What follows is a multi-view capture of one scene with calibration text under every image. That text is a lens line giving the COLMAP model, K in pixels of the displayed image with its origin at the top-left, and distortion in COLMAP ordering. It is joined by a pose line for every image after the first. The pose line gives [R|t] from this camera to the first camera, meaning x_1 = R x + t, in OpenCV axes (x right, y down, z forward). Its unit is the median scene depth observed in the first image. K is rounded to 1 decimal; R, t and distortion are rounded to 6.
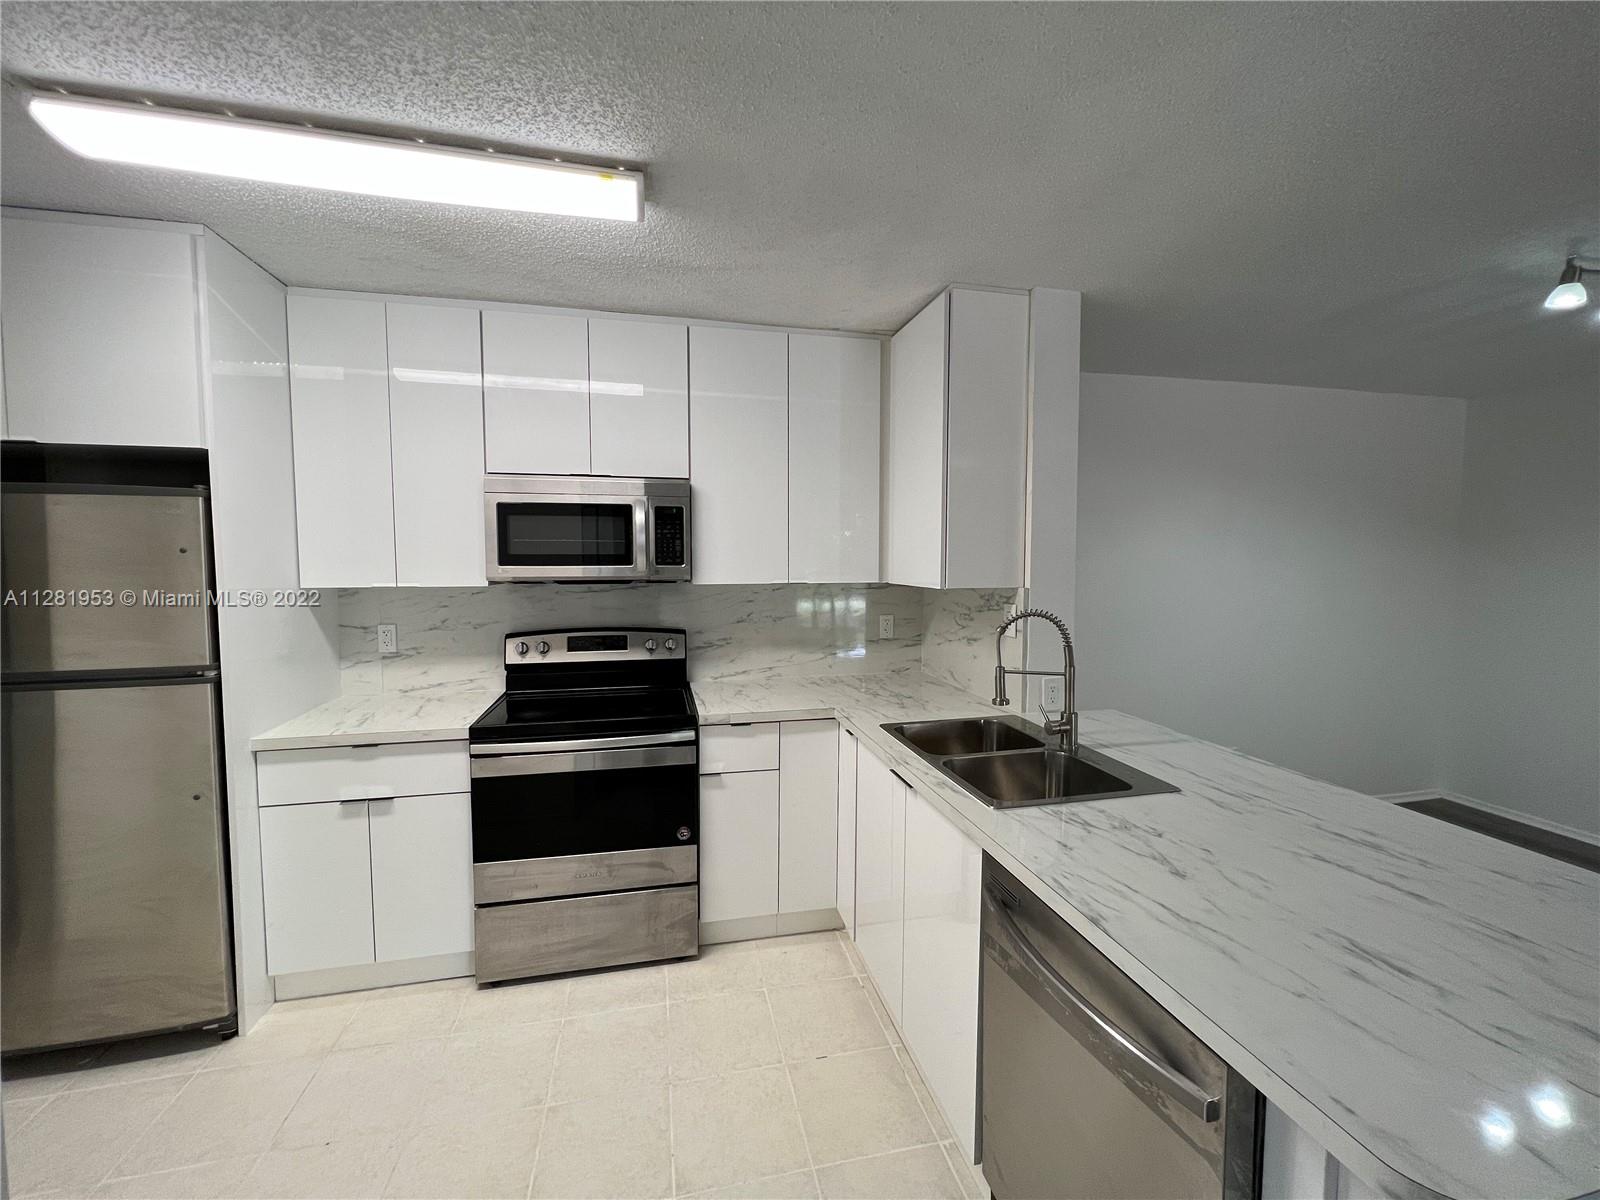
lens RADIAL K [[639.2, 0, 796.1], [0, 639.2, 597.1], [0, 0, 1]] dist [-0.001126, 0.000097]
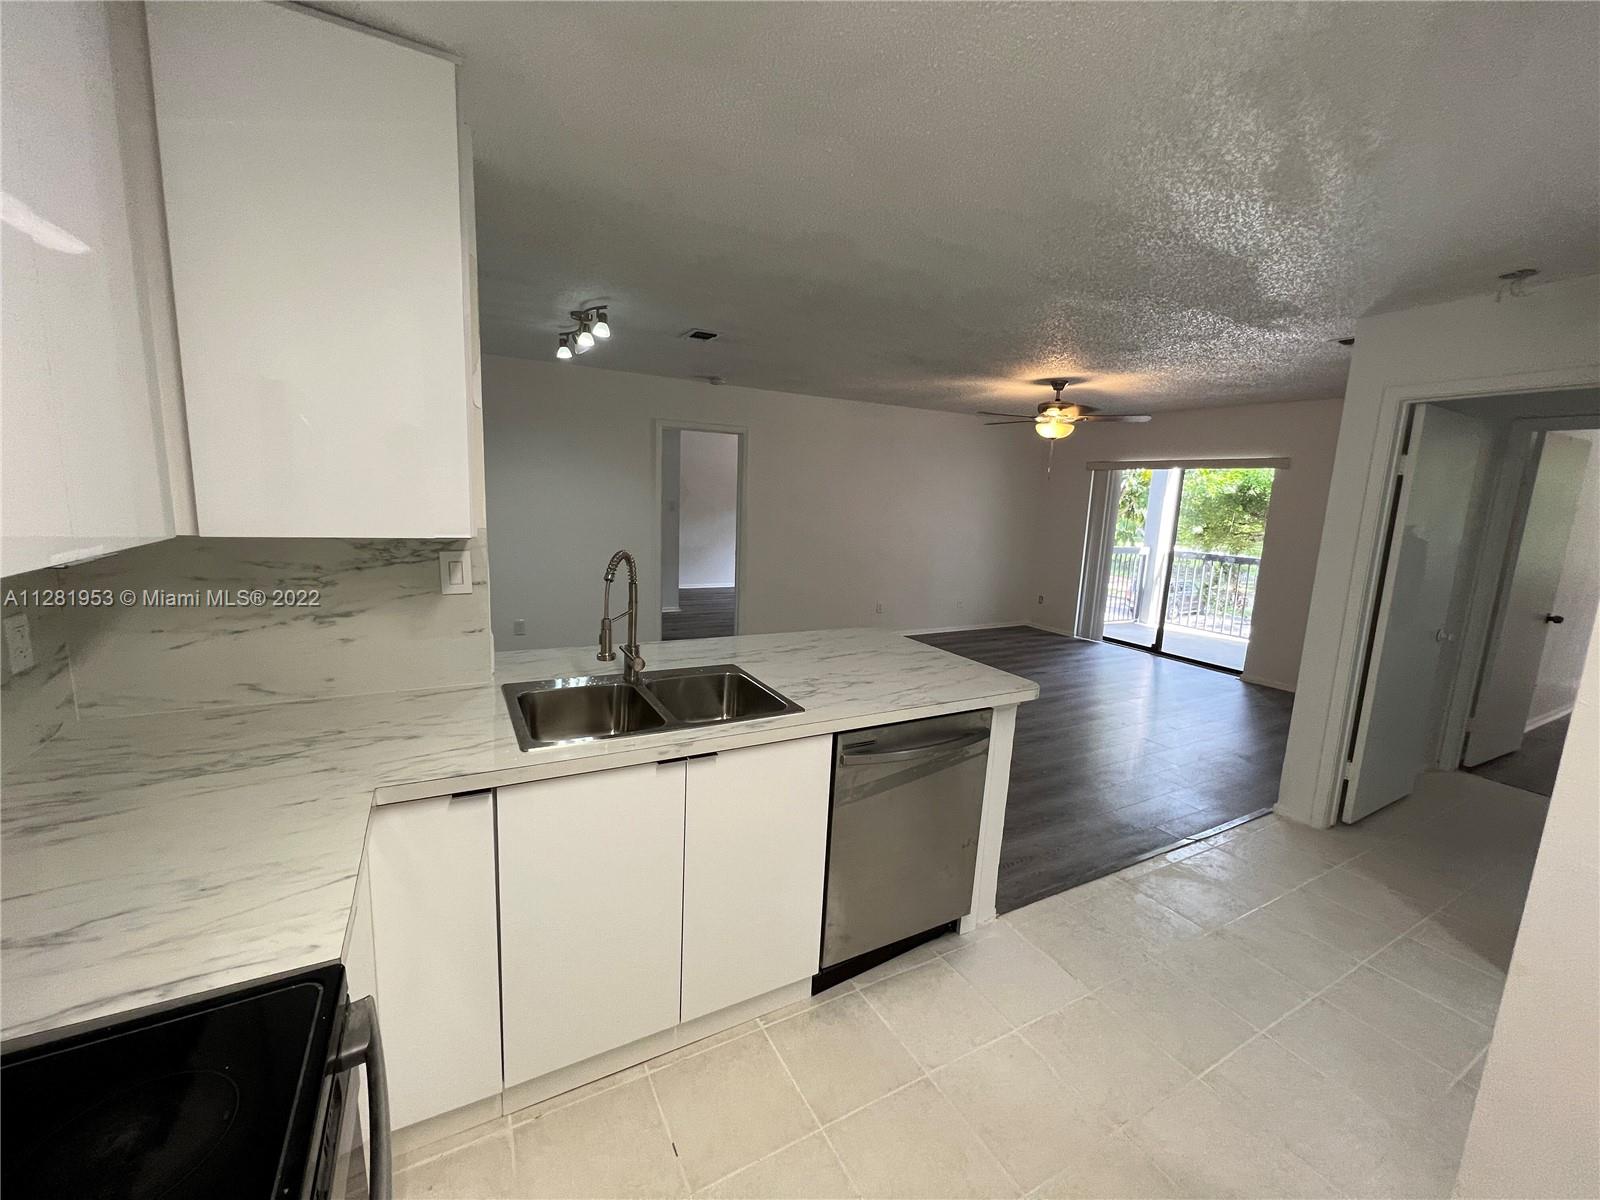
lens RADIAL K [[640.2, 0, 794.7], [0, 640.2, 597.0], [0, 0, 1]] dist [-0.000205, 0.000162]
pose [[-0.272878, -0.167880, 0.947288, -0.518933], [0.016114, 0.983721, 0.178979, -0.067360], [-0.961914, 0.064104, -0.265730, 0.846367]]
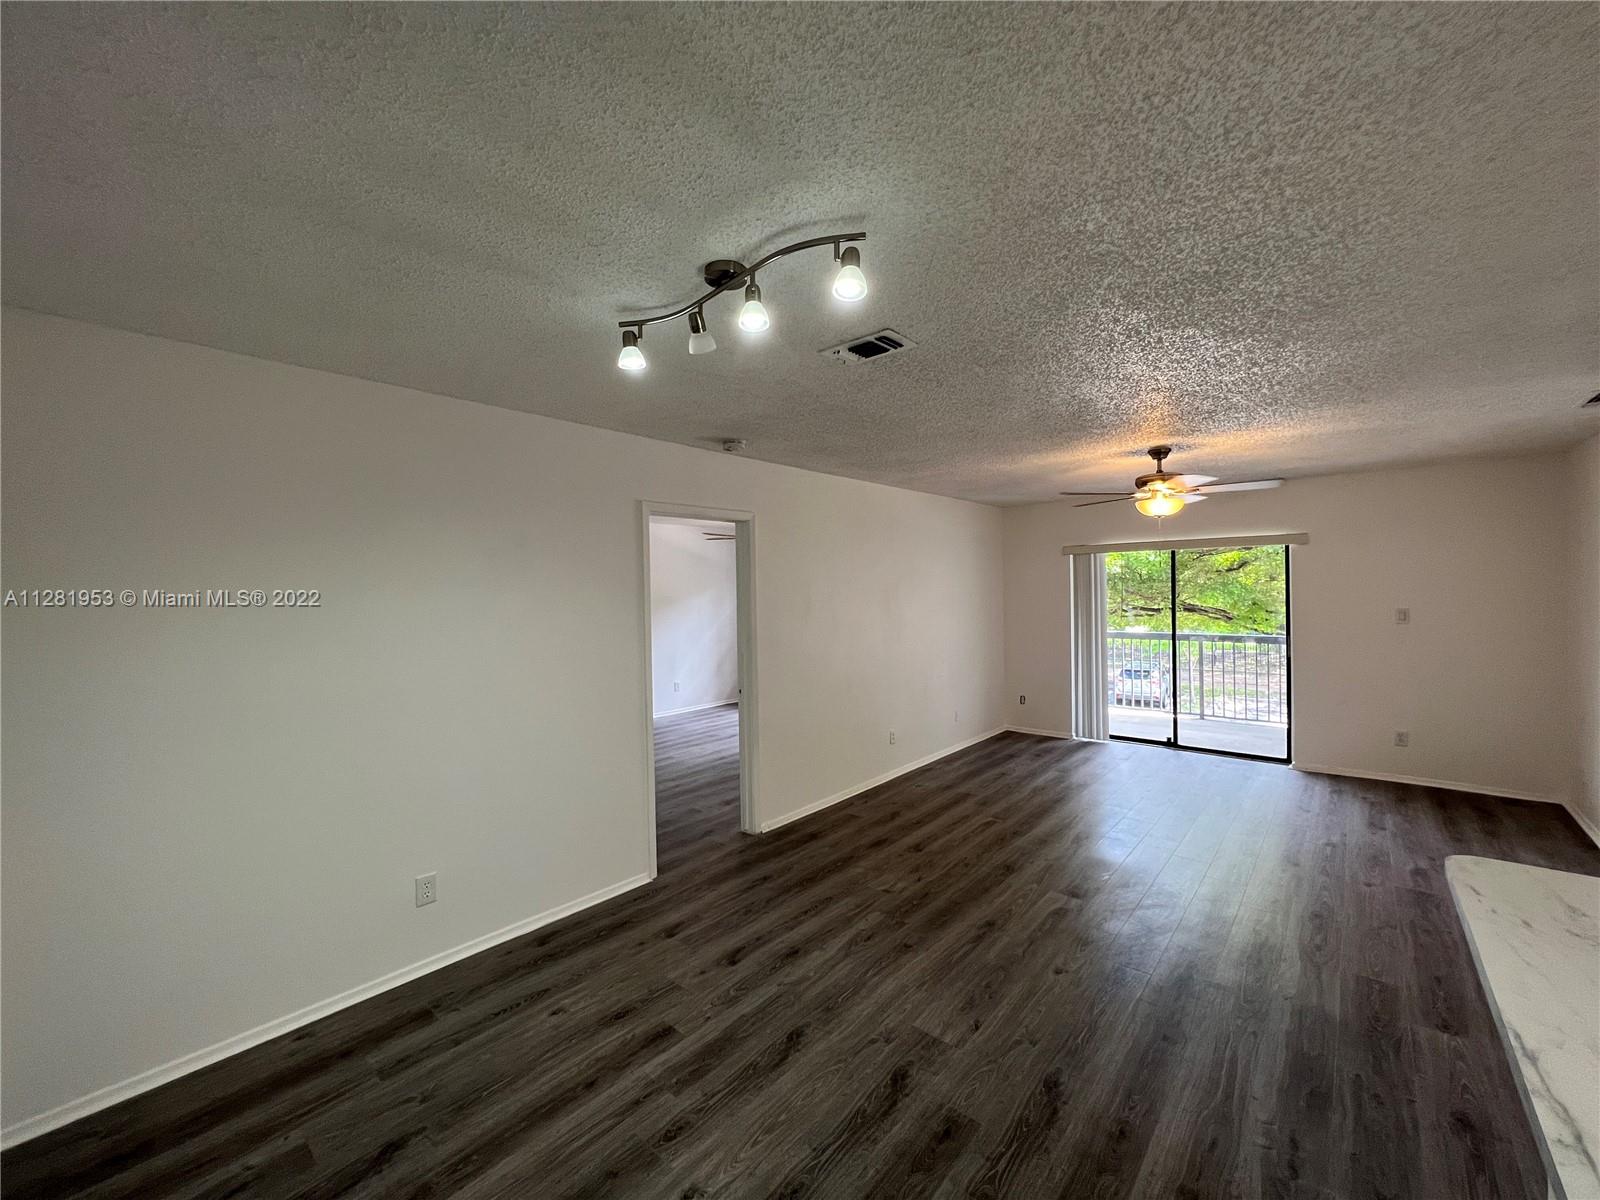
lens RADIAL K [[639.2, 0, 796.1], [0, 639.2, 597.1], [0, 0, 1]] dist [-0.001126, 0.000097]
pose [[-0.588662, -0.000068, 0.808379, 0.531742], [0.064919, 0.996766, 0.047358, -0.119696], [-0.805768, 0.080357, -0.586754, 1.283332]]
